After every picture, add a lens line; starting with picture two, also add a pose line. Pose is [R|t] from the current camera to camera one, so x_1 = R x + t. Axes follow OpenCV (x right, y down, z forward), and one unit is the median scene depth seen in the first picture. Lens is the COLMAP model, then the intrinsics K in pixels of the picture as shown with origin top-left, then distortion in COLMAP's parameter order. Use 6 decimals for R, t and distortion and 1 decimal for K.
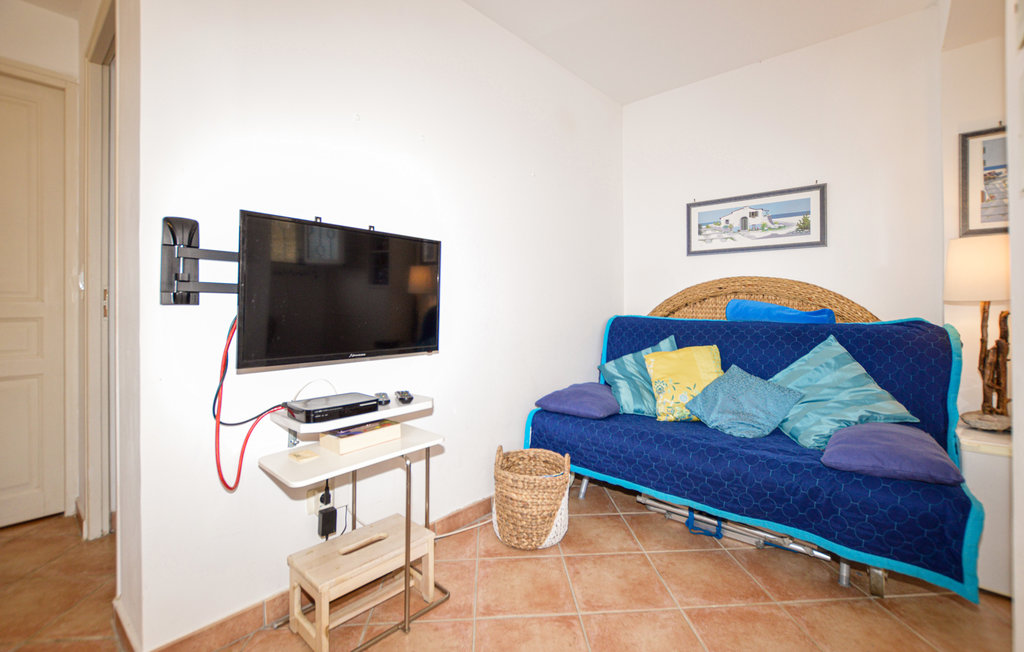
lens RADIAL K [[460.7, 0, 514.9], [0, 460.7, 302.9], [0, 0, 1]] dist [-0.001634, 0.000140]
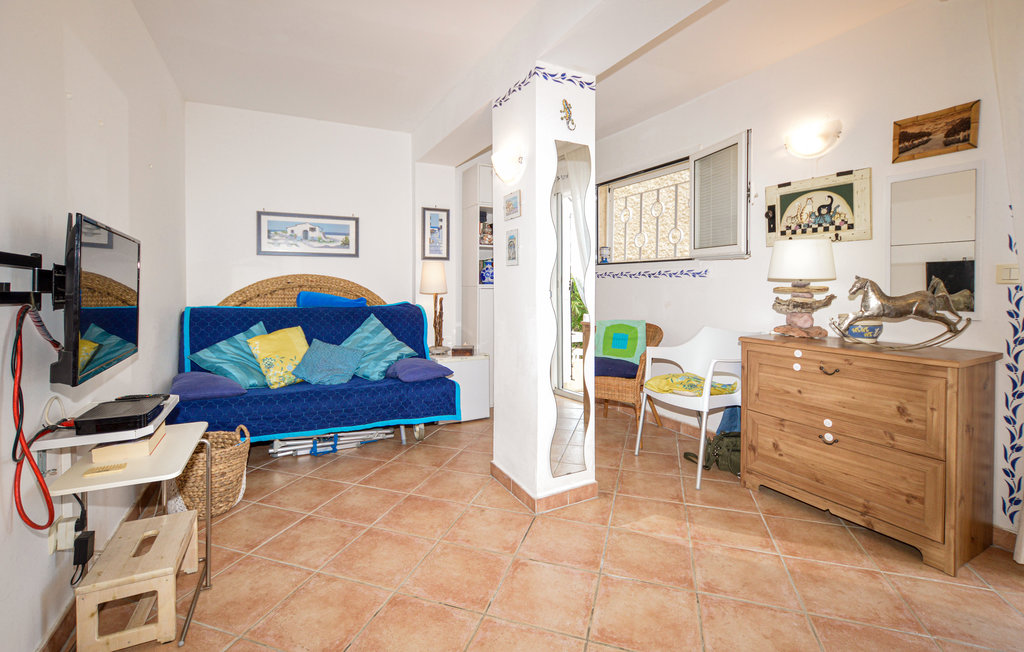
lens RADIAL K [[460.7, 0, 514.9], [0, 460.7, 302.9], [0, 0, 1]] dist [-0.001634, 0.000140]
pose [[0.368687, -0.035508, 0.928875, -0.623971], [-0.005204, 0.999176, 0.040261, -0.035879], [-0.929539, -0.019678, 0.368198, -0.083707]]
